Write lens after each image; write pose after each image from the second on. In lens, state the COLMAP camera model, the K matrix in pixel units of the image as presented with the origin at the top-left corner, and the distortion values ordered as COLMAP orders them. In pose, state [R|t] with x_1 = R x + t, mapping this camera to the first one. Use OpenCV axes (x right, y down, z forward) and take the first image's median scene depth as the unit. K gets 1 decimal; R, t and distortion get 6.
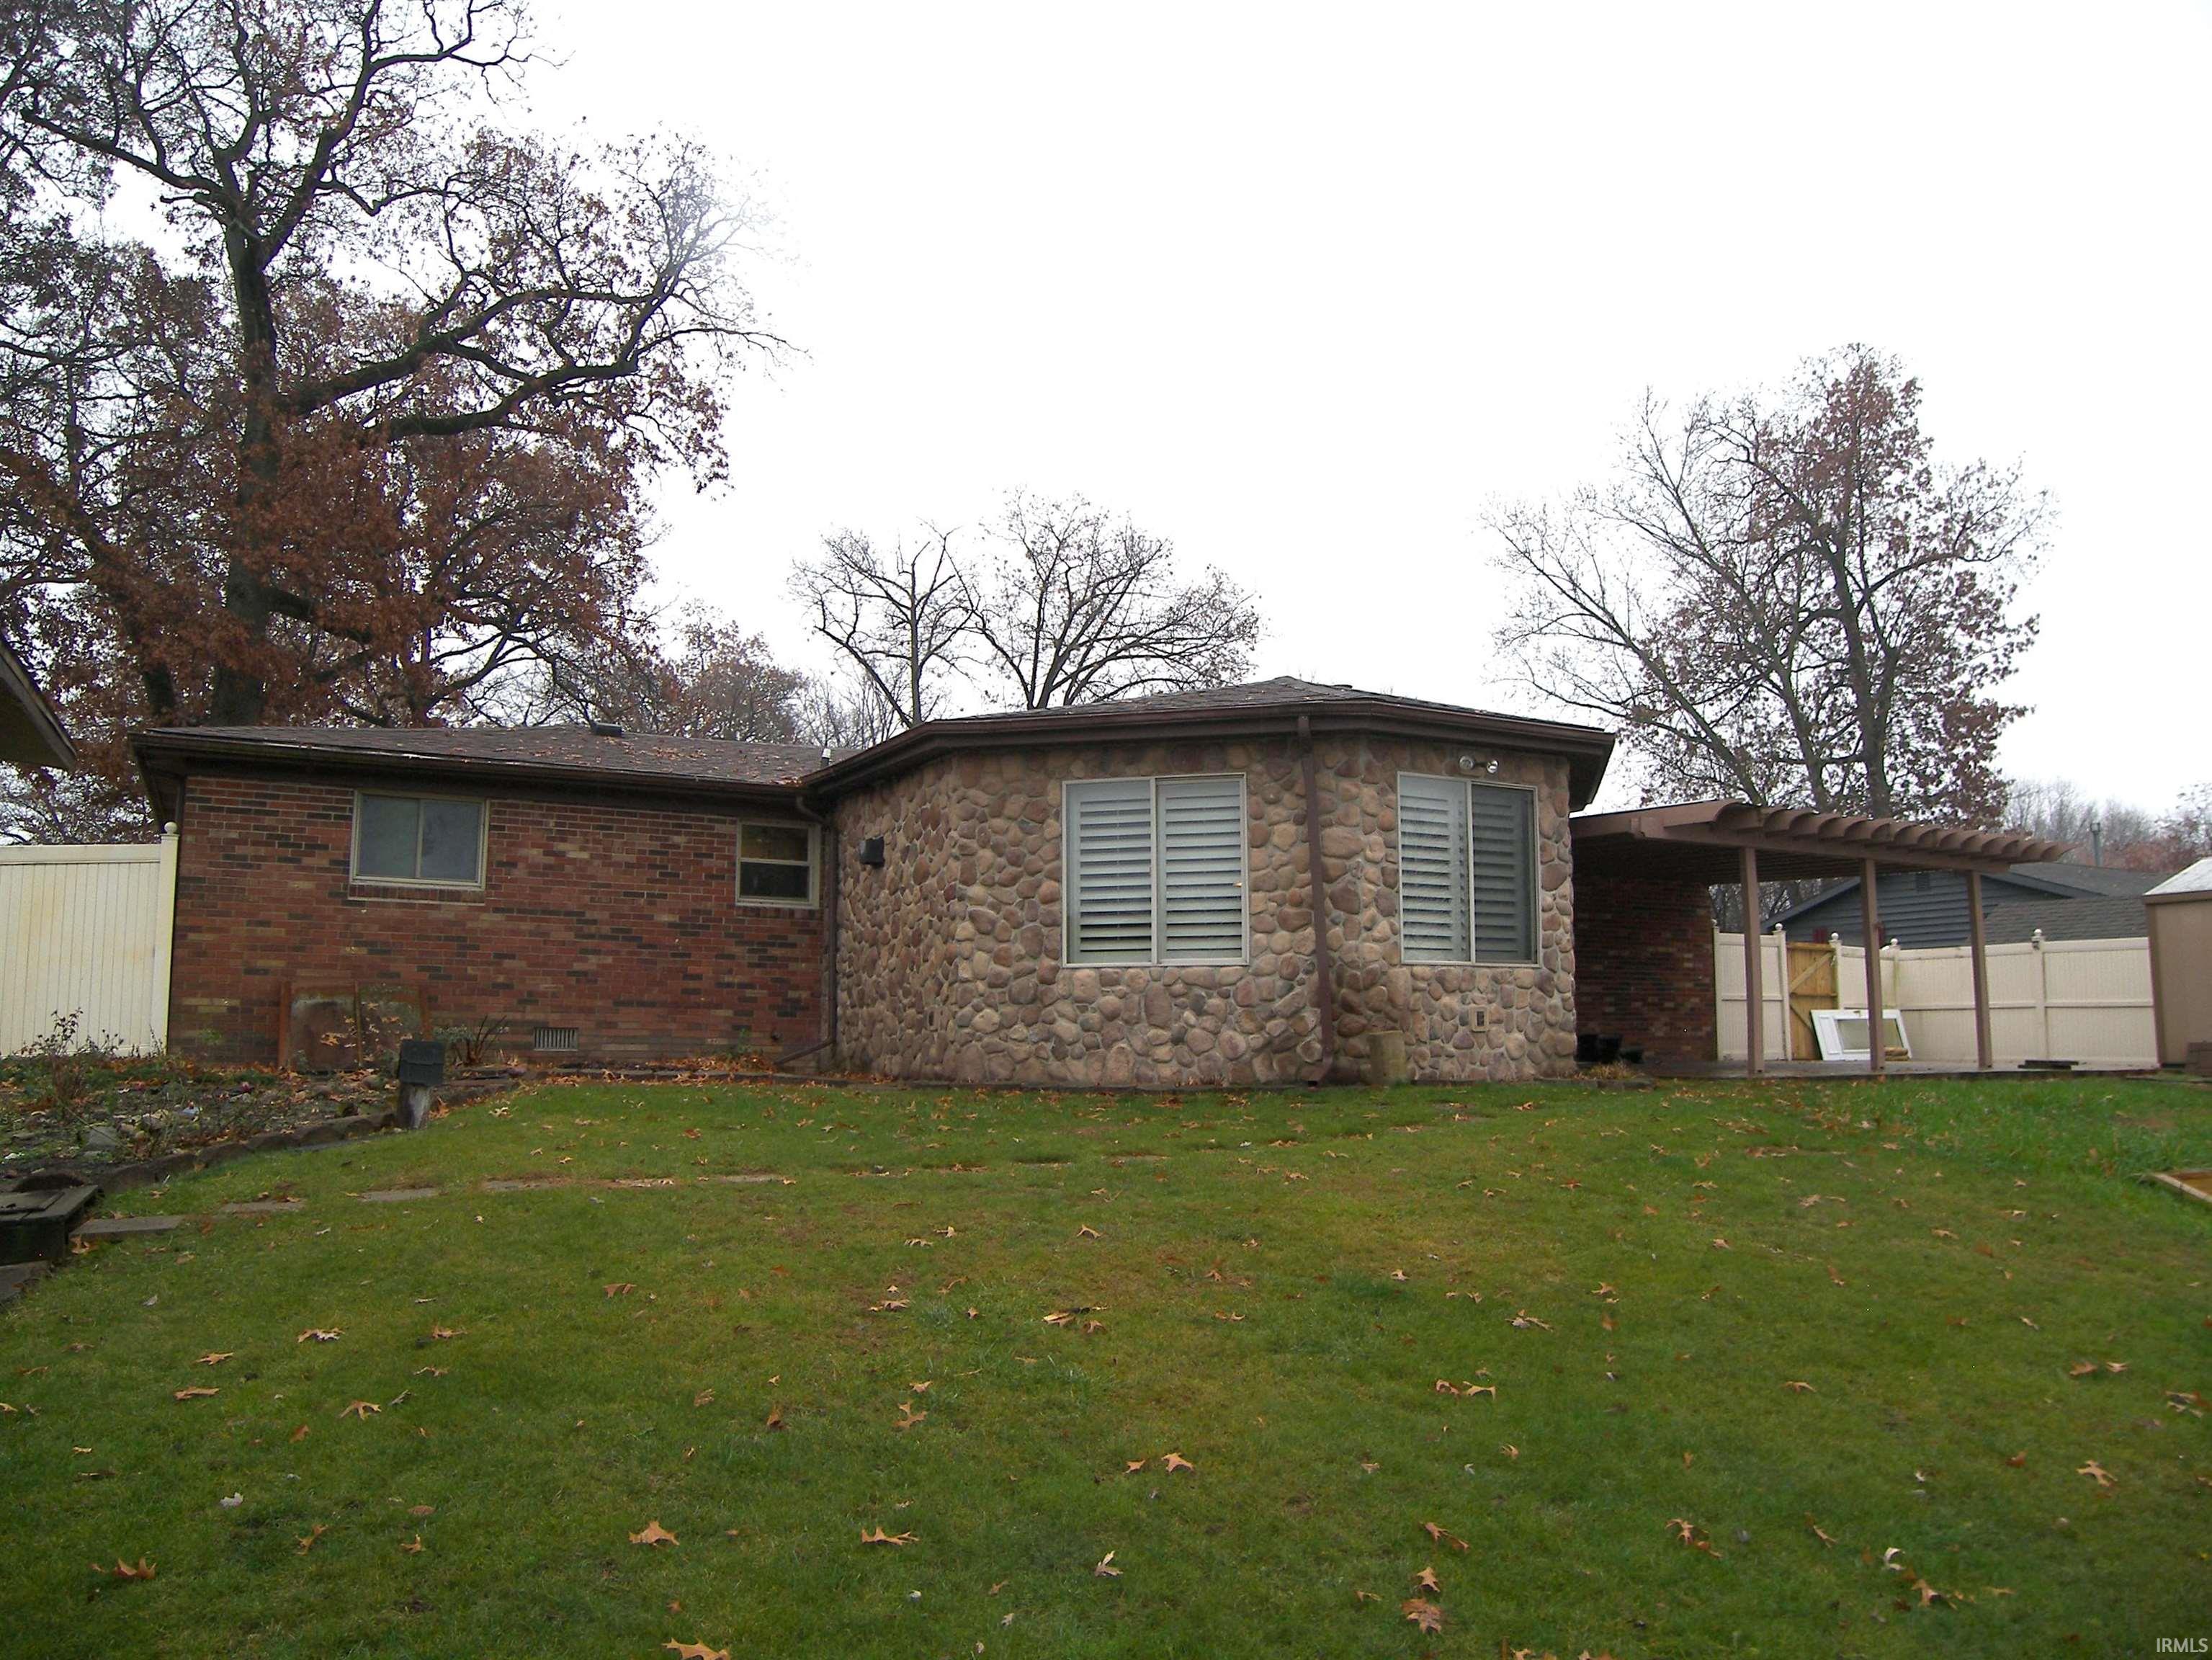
lens RADIAL K [[1574.2, 0, 1106.0], [0, 1574.2, 830.0], [0, 0, 1]] dist [-0.147481, 0.104353]
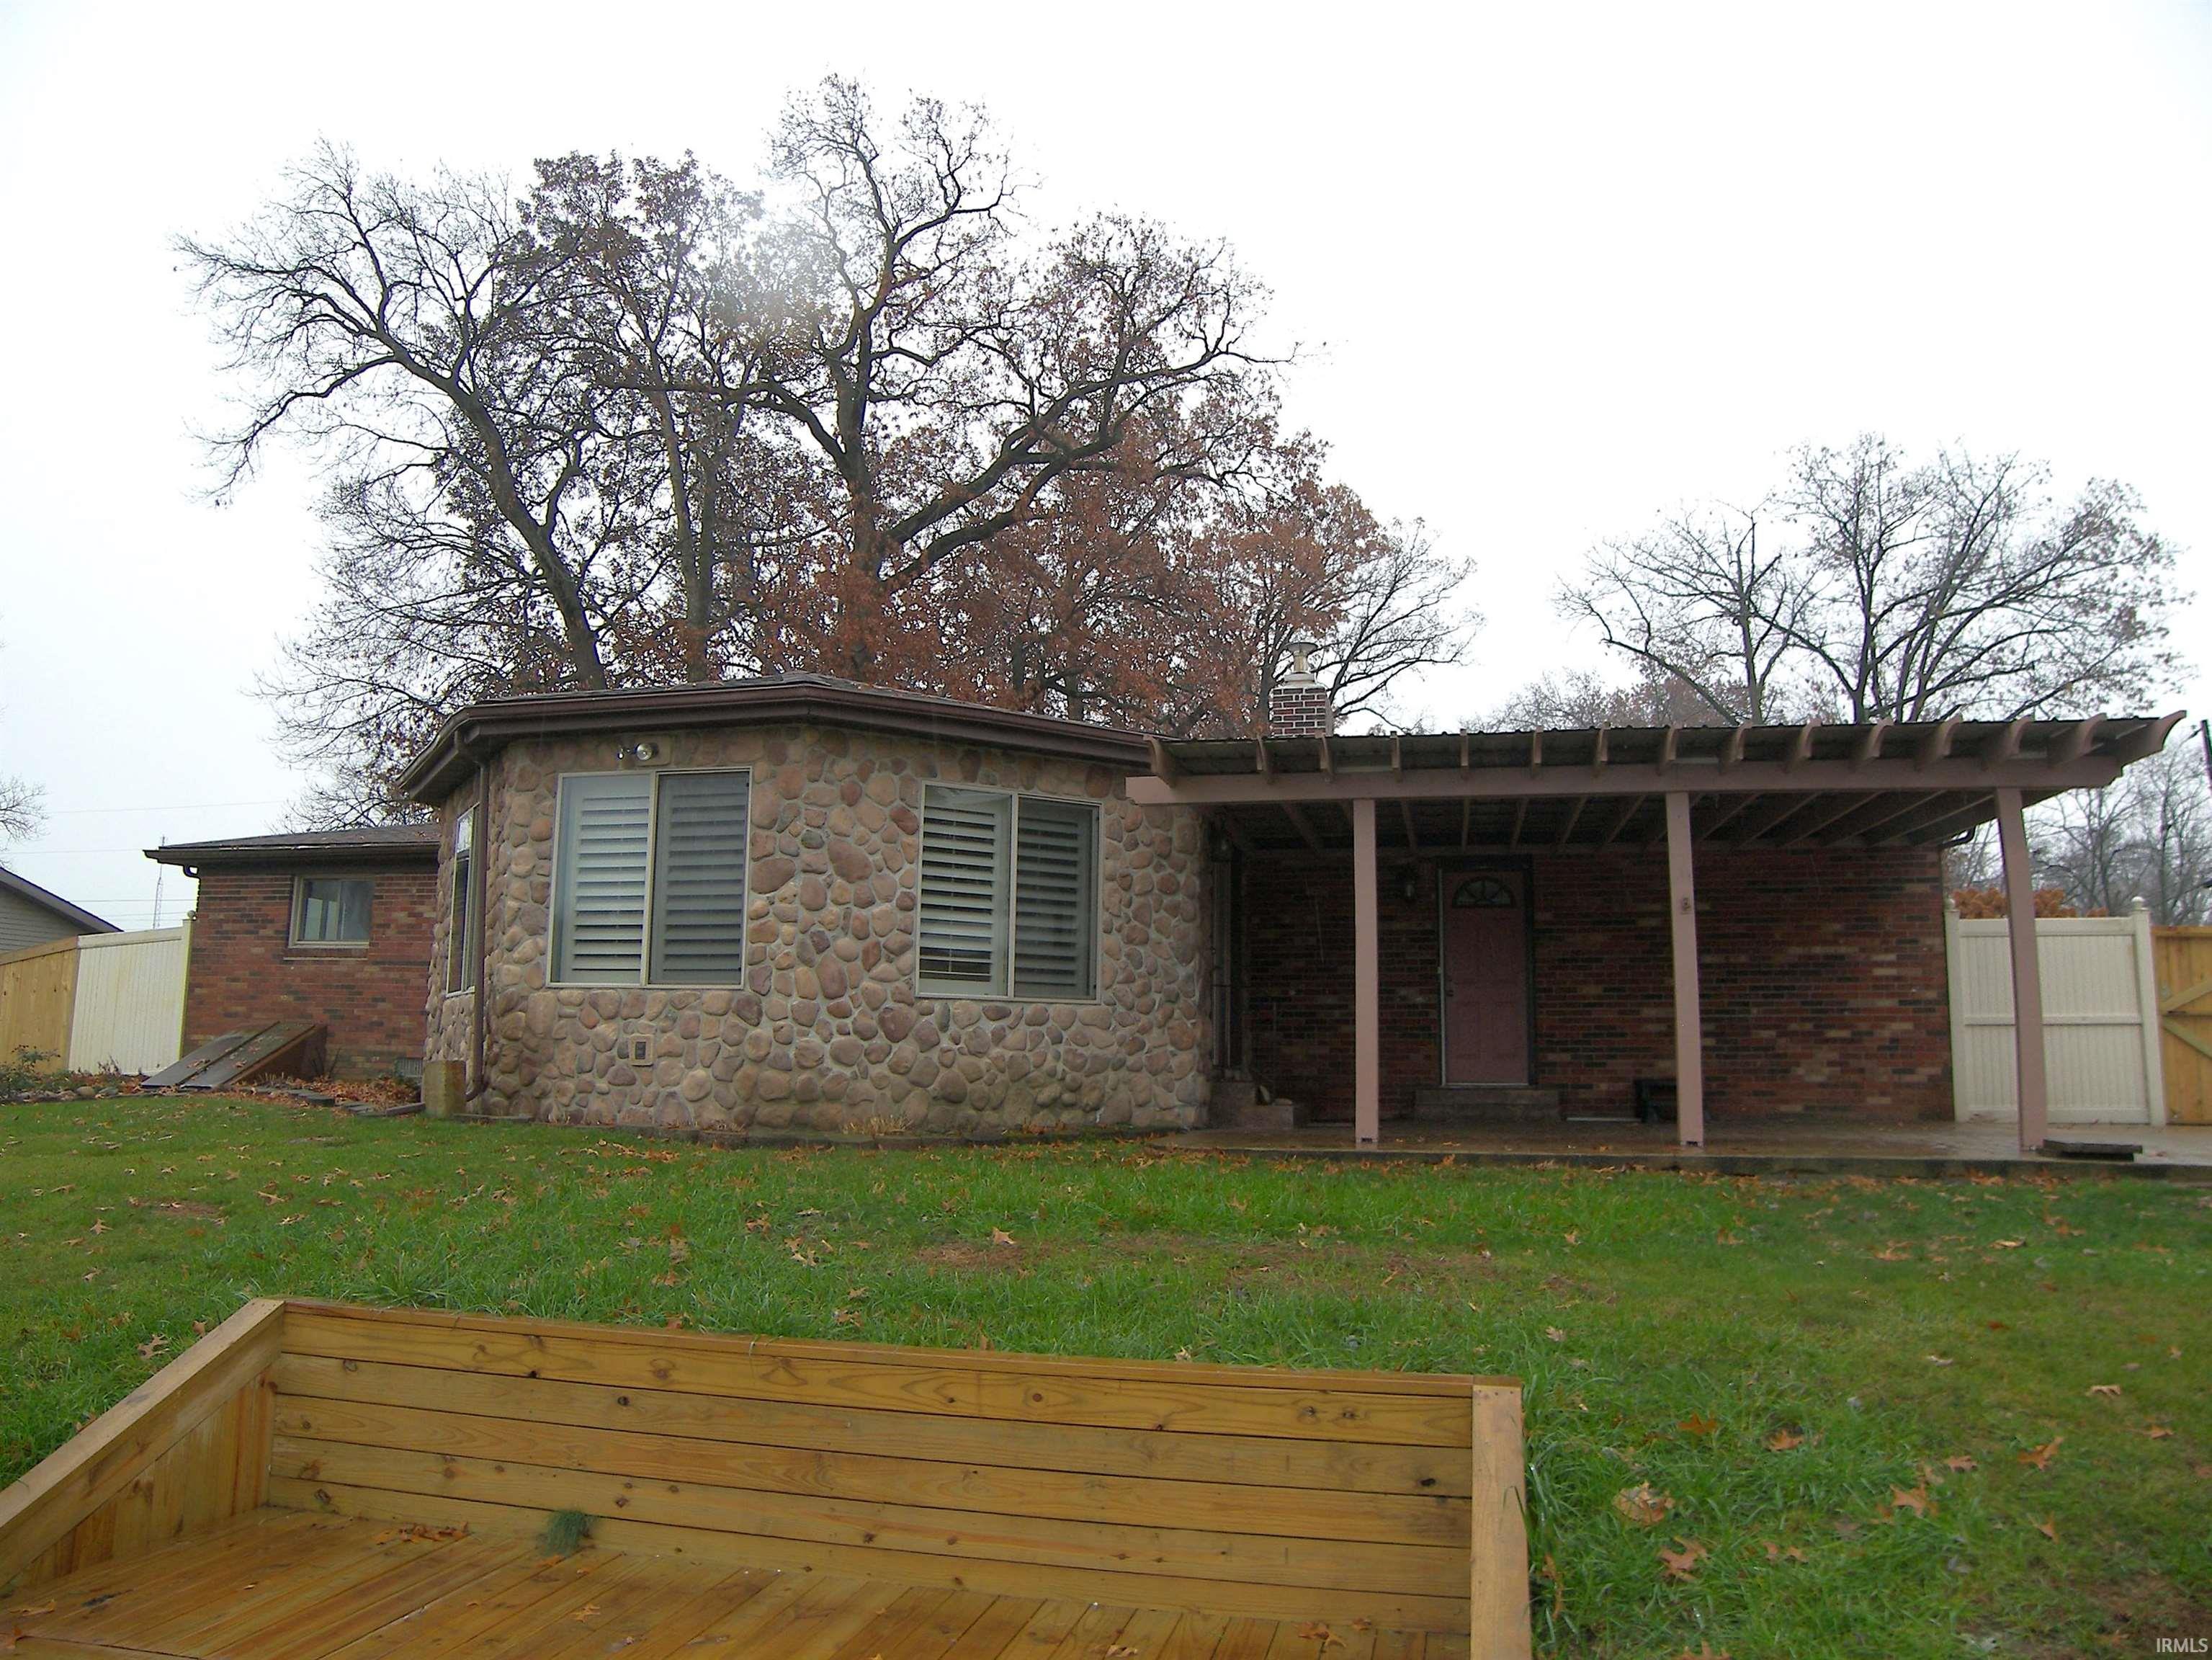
lens RADIAL K [[1574.2, 0, 1106.0], [0, 1574.2, 830.0], [0, 0, 1]] dist [-0.147481, 0.104353]
pose [[0.740362, -0.095211, -0.665432, 0.923082], [0.077475, 0.995408, -0.056226, 0.063465], [0.667729, -0.009927, 0.744338, 0.501302]]
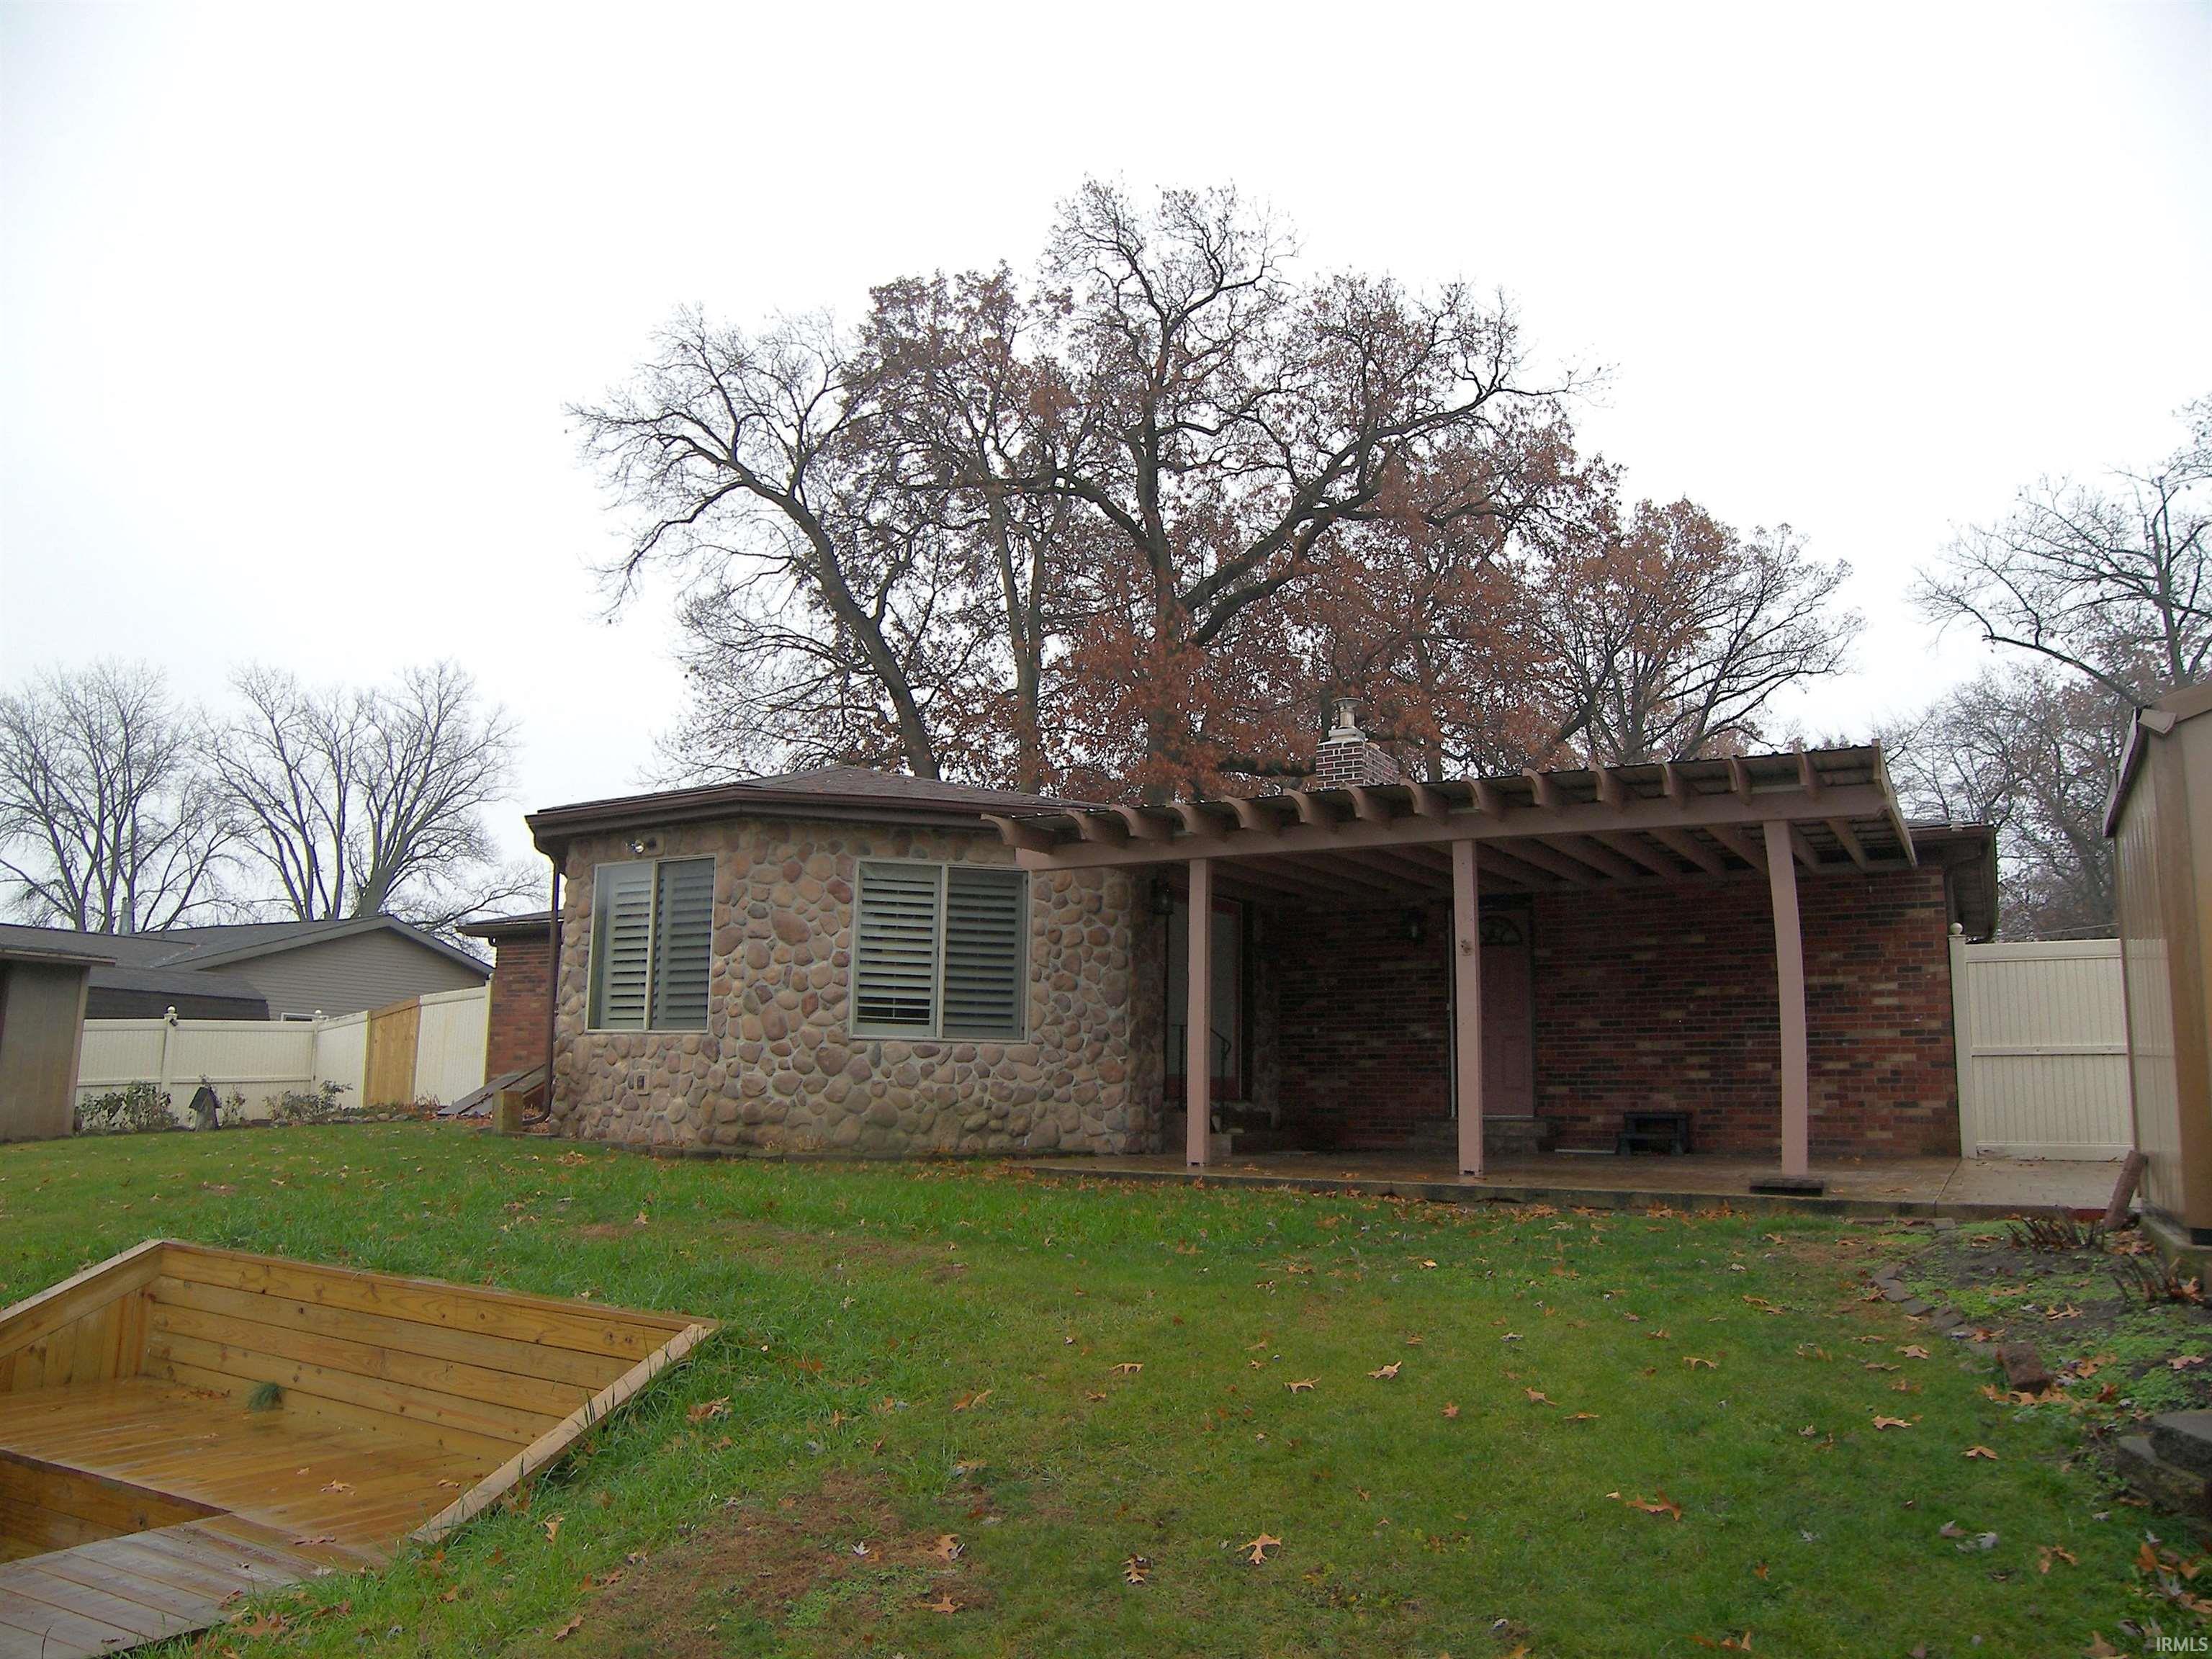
lens RADIAL K [[1564.9, 0, 1106.0], [0, 1564.9, 829.5], [0, 0, 1]] dist [-0.147398, 0.104204]
pose [[0.502870, -0.142578, -0.852522, 1.223490], [0.098731, 0.989321, -0.107218, 0.086843], [0.858705, -0.030253, 0.511576, 0.682390]]
